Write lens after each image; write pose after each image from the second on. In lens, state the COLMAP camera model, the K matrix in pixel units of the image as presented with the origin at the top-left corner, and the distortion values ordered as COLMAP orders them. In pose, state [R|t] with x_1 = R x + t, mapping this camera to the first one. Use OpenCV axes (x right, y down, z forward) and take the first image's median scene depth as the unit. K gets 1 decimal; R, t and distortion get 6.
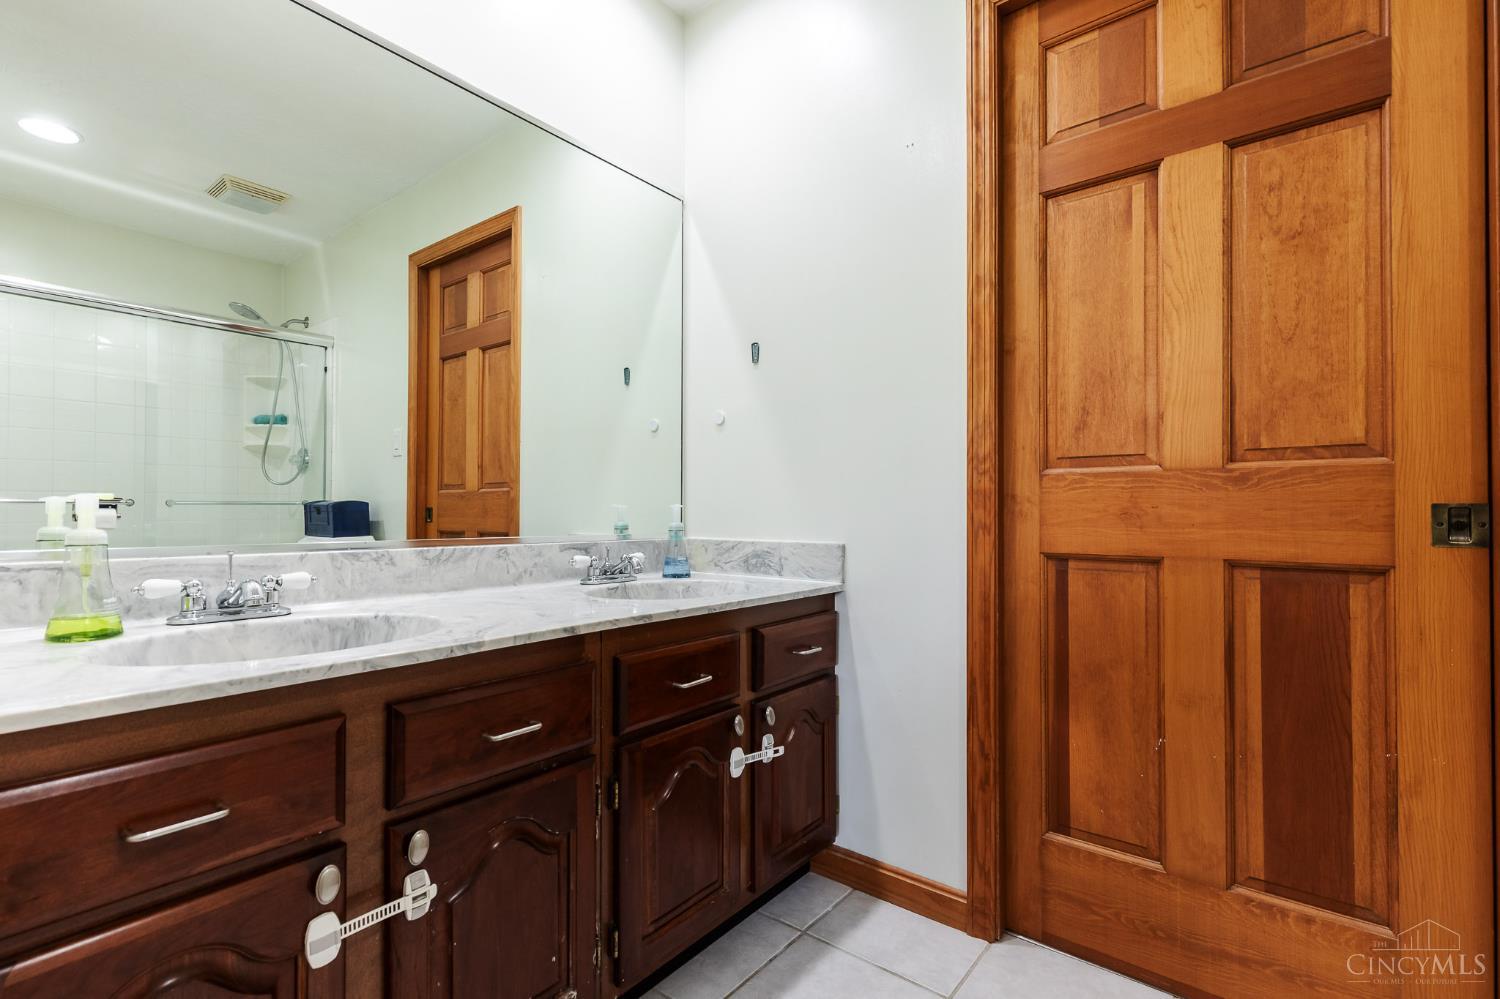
lens RADIAL K [[680.0, 0, 746.0], [0, 680.0, 506.9], [0, 0, 1]] dist [-0.000187, 0.000377]
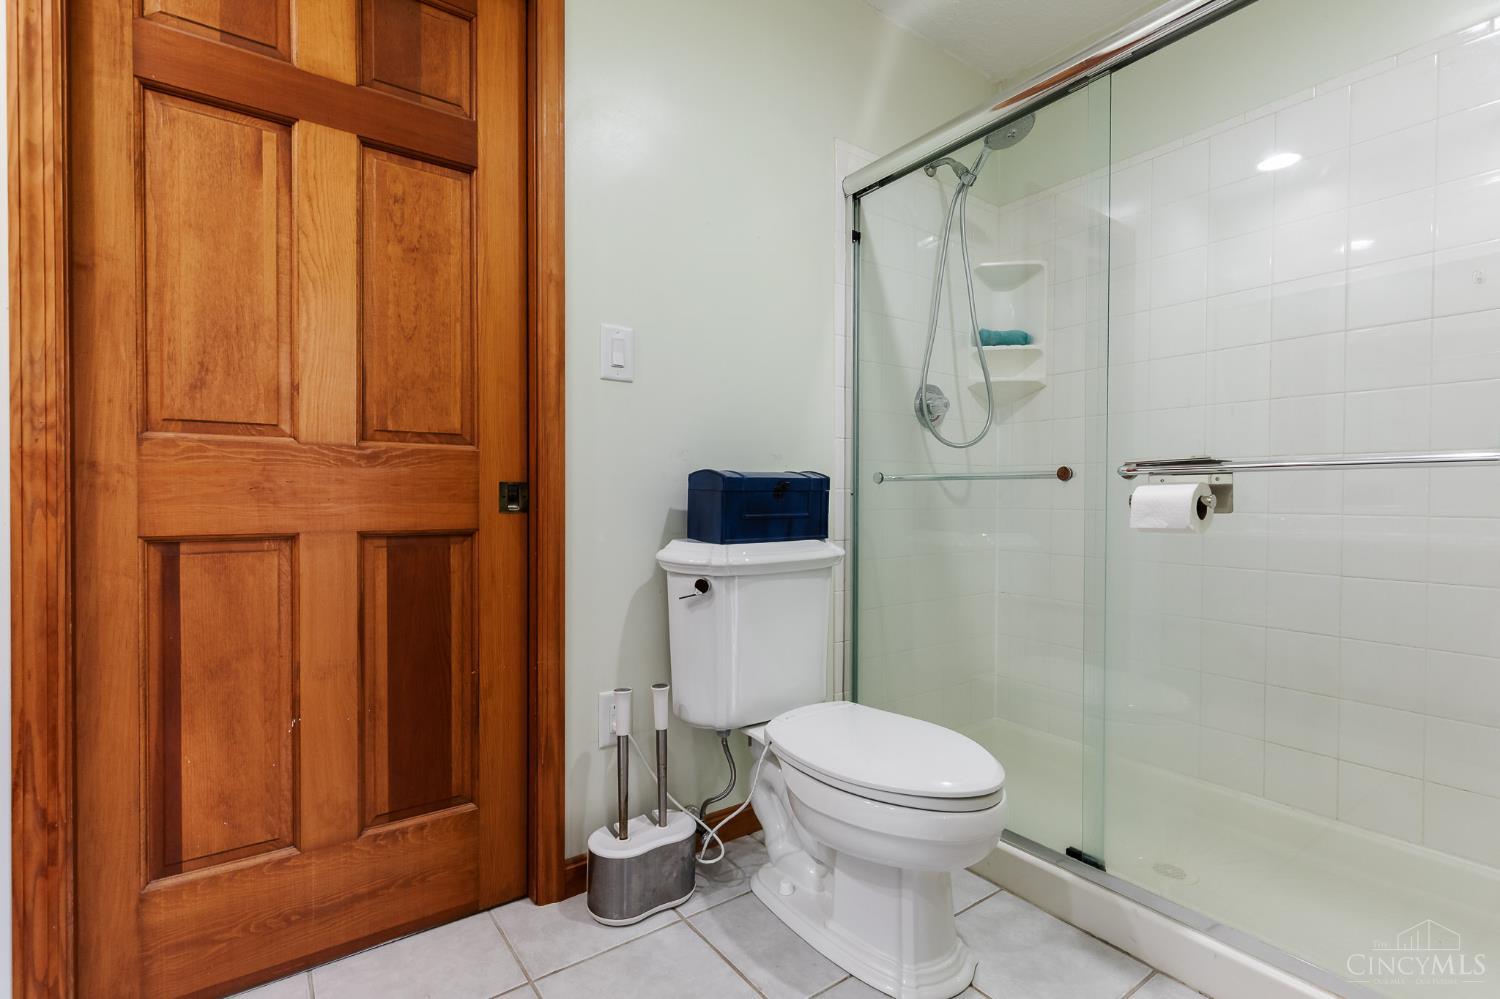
lens RADIAL K [[680.0, 0, 749.8], [0, 680.0, 498.6], [0, 0, 1]] dist [-0.000187, 0.000377]
pose [[0.264182, -0.010402, 0.964417, -0.155778], [-0.014913, 0.999778, 0.014869, 0.000629], [-0.964358, -0.018310, 0.263968, 0.122491]]
